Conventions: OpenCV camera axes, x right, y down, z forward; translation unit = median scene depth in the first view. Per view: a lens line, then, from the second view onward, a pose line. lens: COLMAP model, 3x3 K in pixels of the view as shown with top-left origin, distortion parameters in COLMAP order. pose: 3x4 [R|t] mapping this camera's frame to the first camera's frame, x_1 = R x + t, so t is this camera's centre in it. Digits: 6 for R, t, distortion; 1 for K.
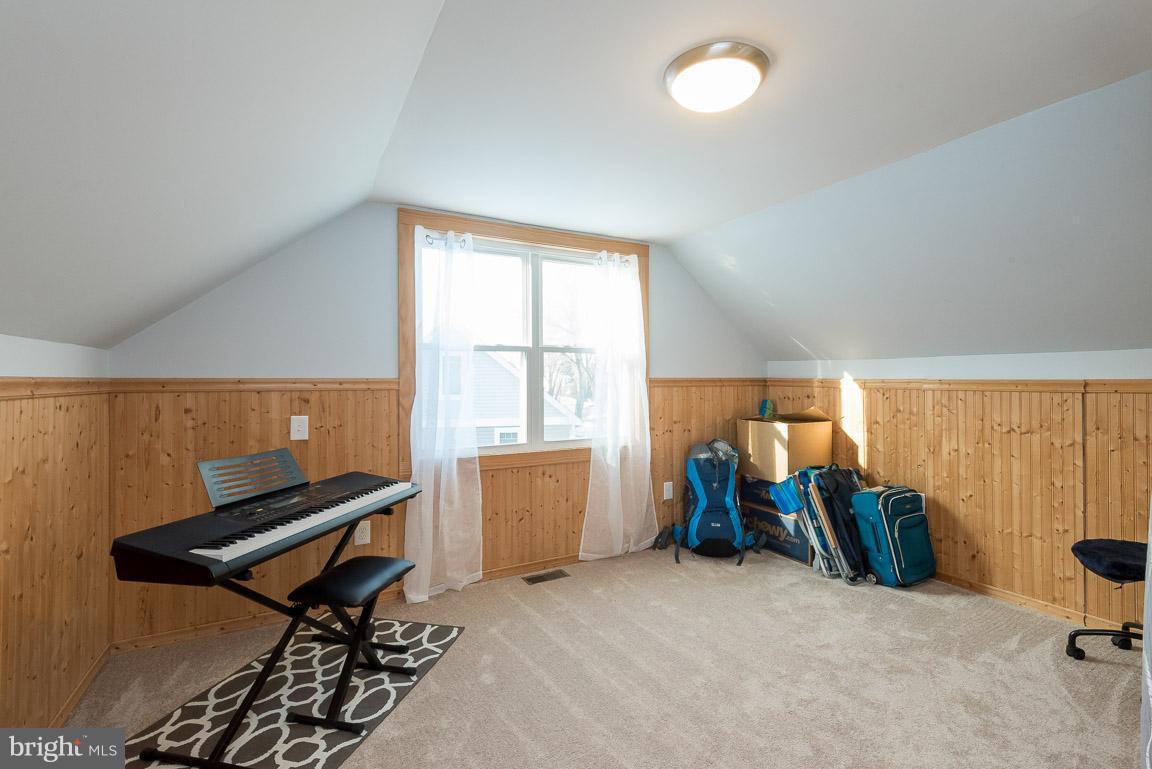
lens RADIAL K [[521.0, 0, 580.4], [0, 521.0, 379.7], [0, 0, 1]] dist [0.010720, -0.006849]
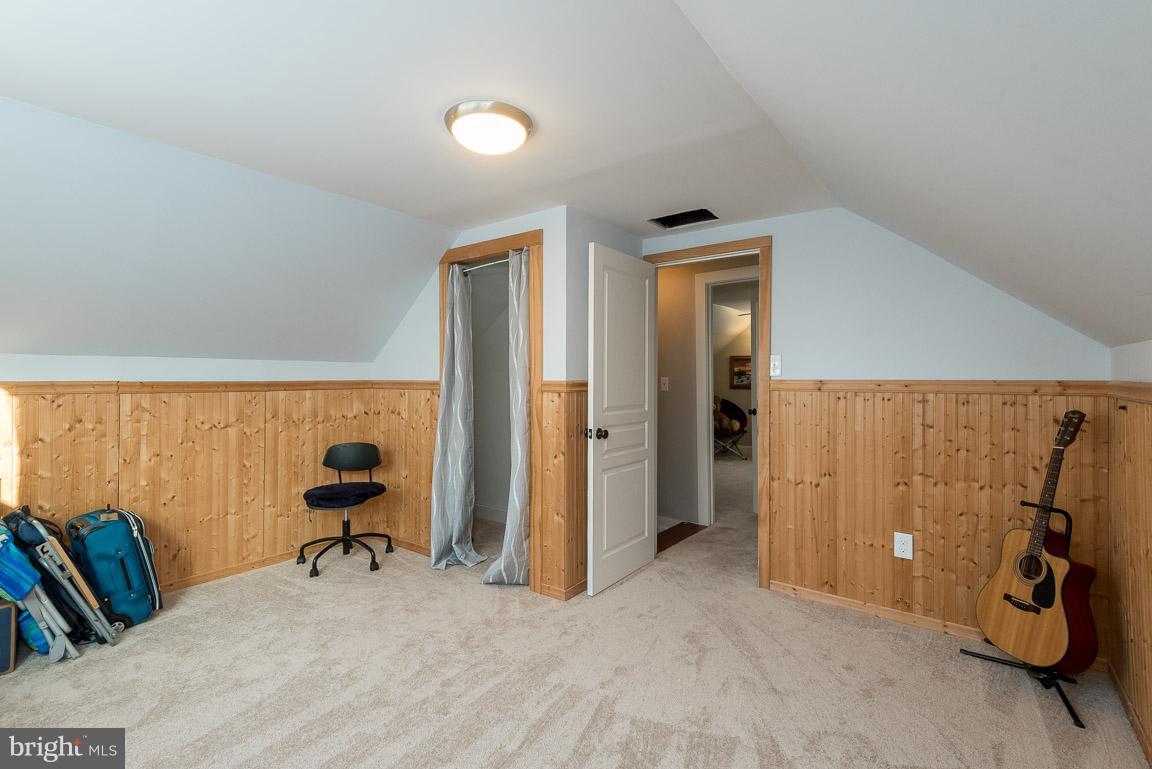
lens RADIAL K [[521.0, 0, 577.4], [0, 521.0, 376.3], [0, 0, 1]] dist [0.010720, -0.006849]
pose [[-0.419224, 0.006679, 0.907858, -0.518003], [0.000433, 0.999974, -0.007156, -0.003632], [-0.907883, -0.002607, -0.419216, 0.744957]]
